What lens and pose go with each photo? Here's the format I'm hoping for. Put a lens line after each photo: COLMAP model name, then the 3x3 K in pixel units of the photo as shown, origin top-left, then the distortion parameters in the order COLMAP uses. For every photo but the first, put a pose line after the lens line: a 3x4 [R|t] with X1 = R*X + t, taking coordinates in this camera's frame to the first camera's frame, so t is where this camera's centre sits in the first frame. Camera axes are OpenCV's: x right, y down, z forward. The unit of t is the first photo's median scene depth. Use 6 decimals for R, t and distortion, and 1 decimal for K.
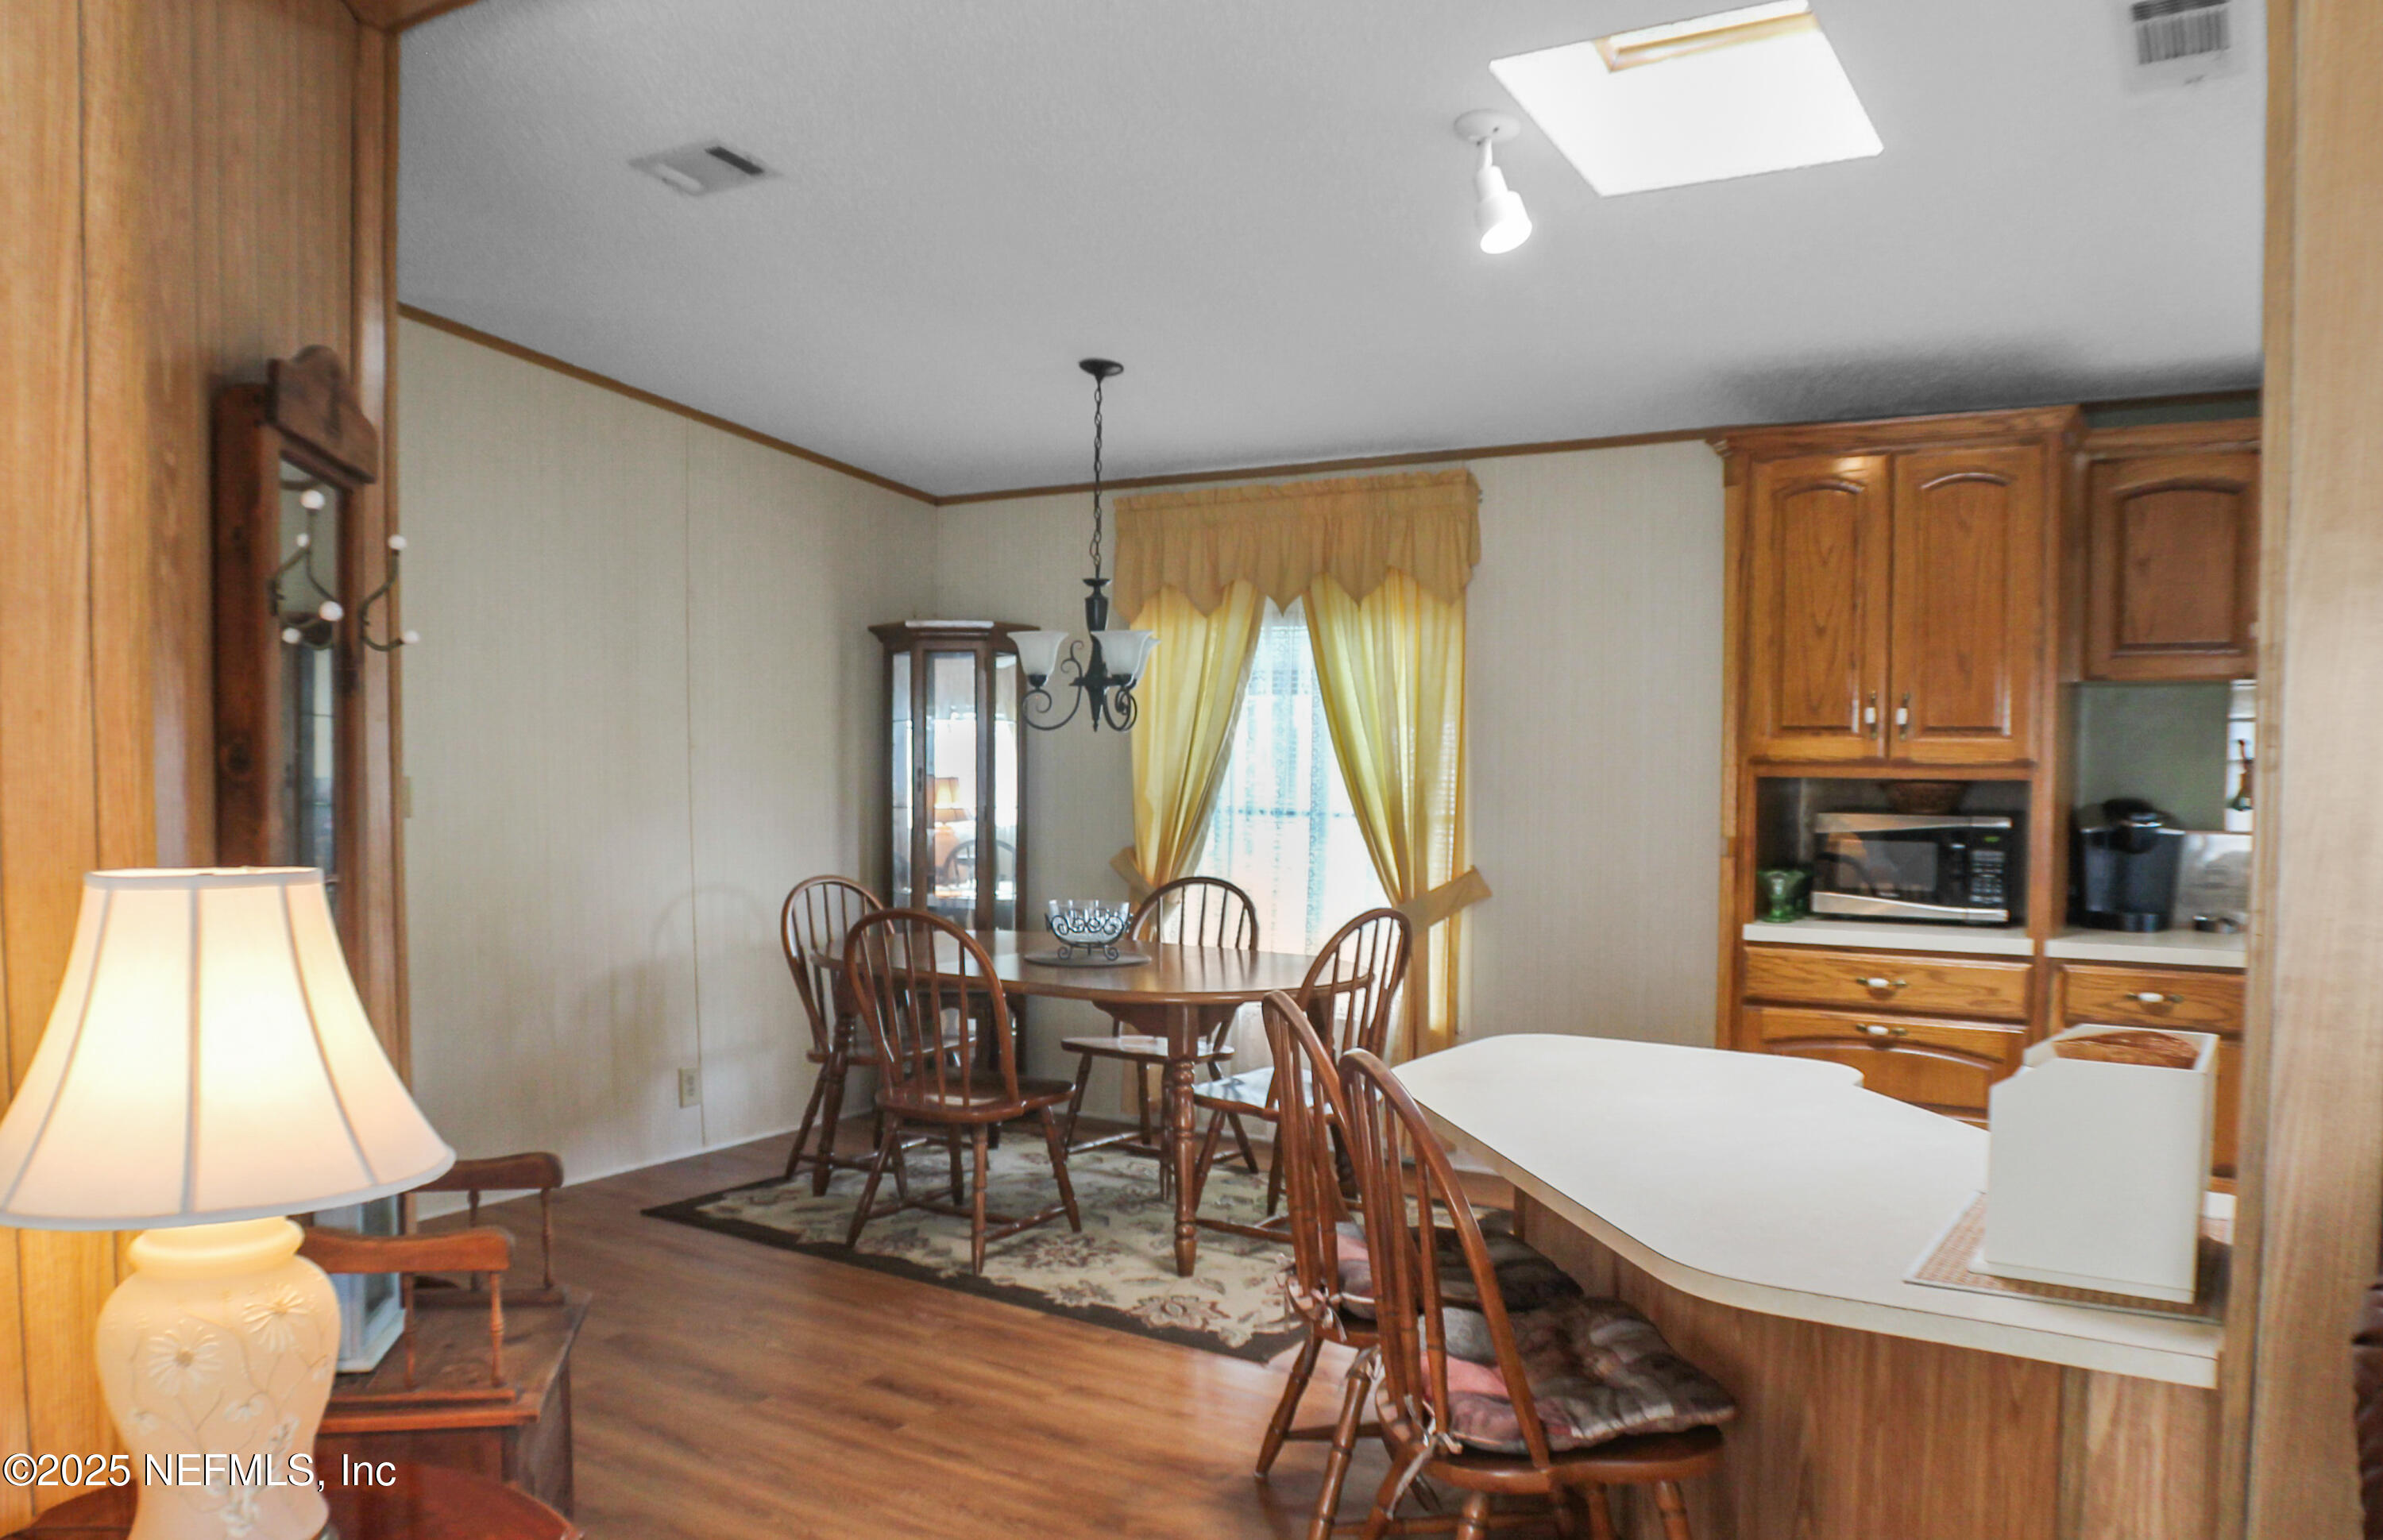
lens RADIAL K [[1778.3, 0, 1185.9], [0, 1778.3, 844.5], [0, 0, 1]] dist [-0.103503, 0.063276]
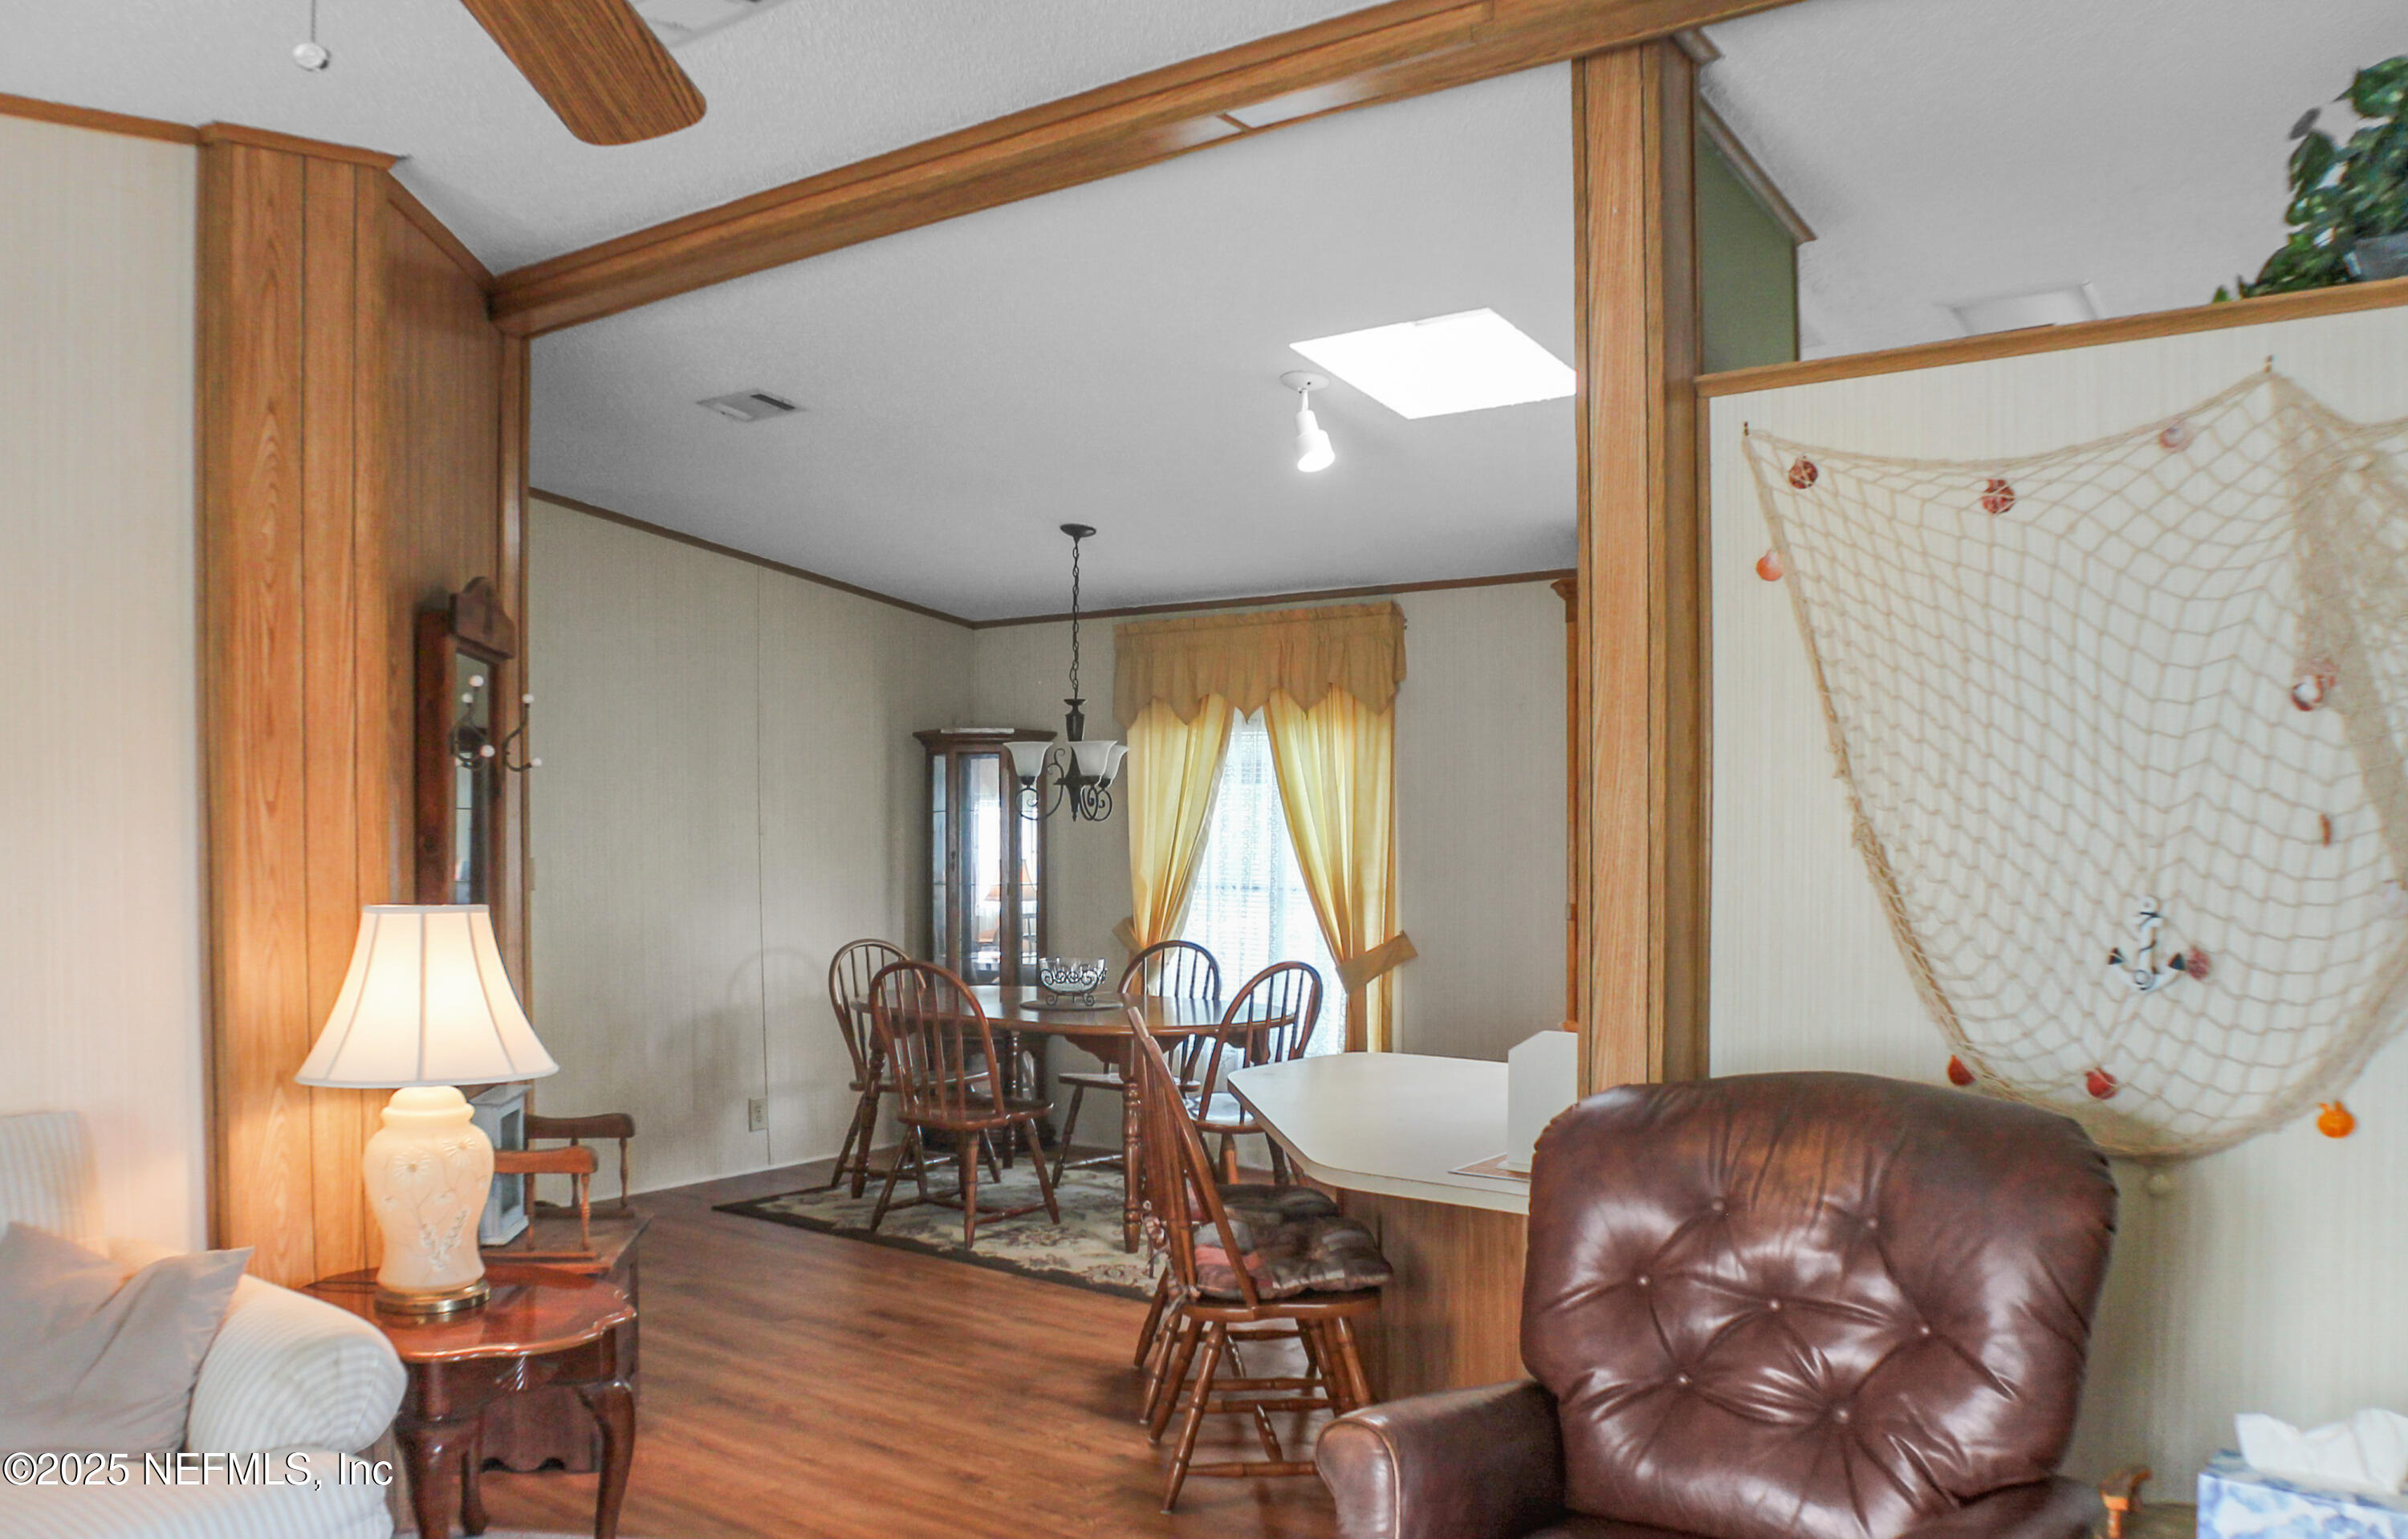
lens RADIAL K [[1832.7, 0, 1203.1], [0, 1832.7, 872.5], [0, 0, 1]] dist [-0.089170, 0.049353]
pose [[0.998036, -0.002170, -0.062612, 0.127678], [0.000182, 0.999496, -0.031748, 0.014007], [0.062649, 0.031675, 0.997533, -0.292048]]
